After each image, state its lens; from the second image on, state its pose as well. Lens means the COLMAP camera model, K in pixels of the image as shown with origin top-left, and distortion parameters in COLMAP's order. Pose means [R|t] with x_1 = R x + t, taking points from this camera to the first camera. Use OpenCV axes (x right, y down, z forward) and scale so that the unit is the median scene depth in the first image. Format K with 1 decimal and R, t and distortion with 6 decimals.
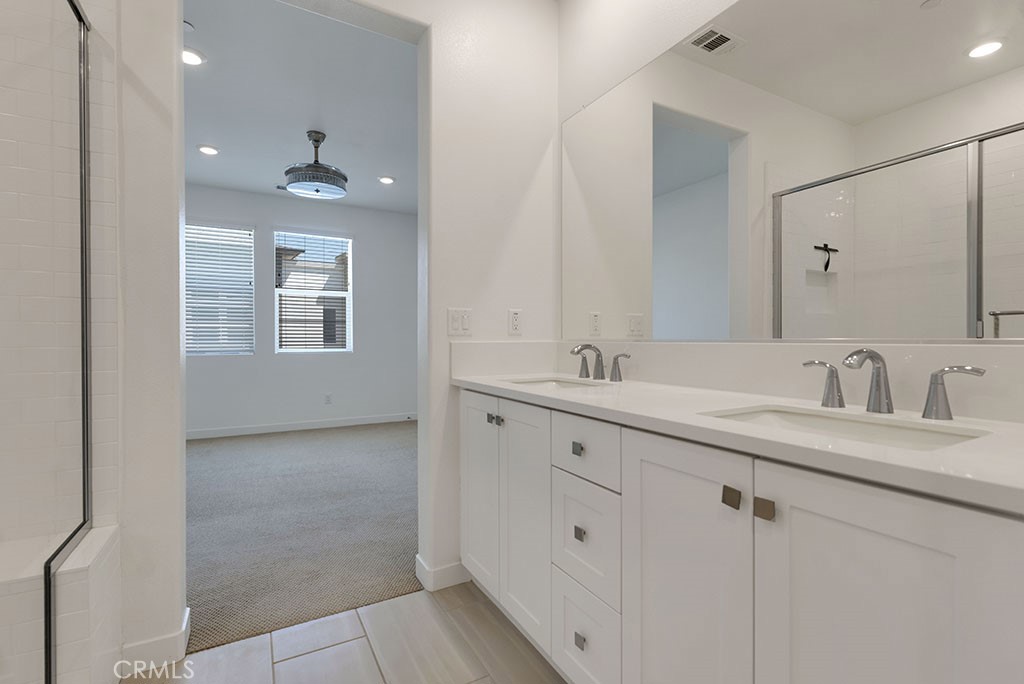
lens RADIAL K [[459.8, 0, 508.8], [0, 459.8, 341.3], [0, 0, 1]] dist [0.001138, -0.000107]
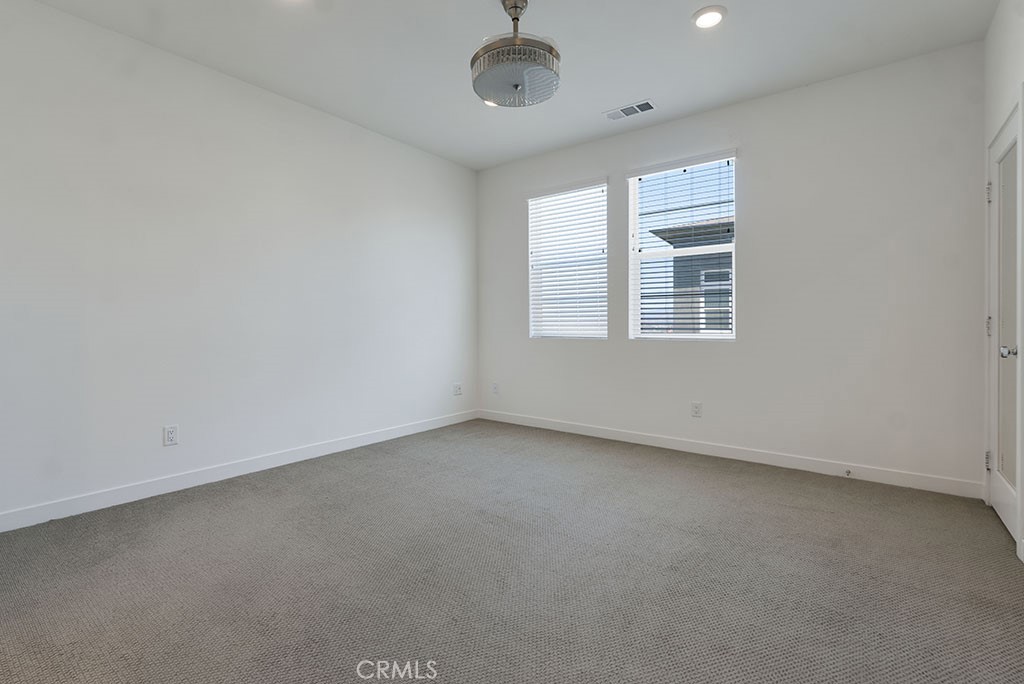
lens RADIAL K [[470.7, 0, 515.5], [0, 470.7, 343.7], [0, 0, 1]] dist [0.002310, -0.000223]
pose [[0.404370, 0.046641, -0.913406, 0.139044], [-0.000711, 0.998715, 0.050682, -0.006893], [0.914595, -0.019845, 0.403883, 0.522188]]
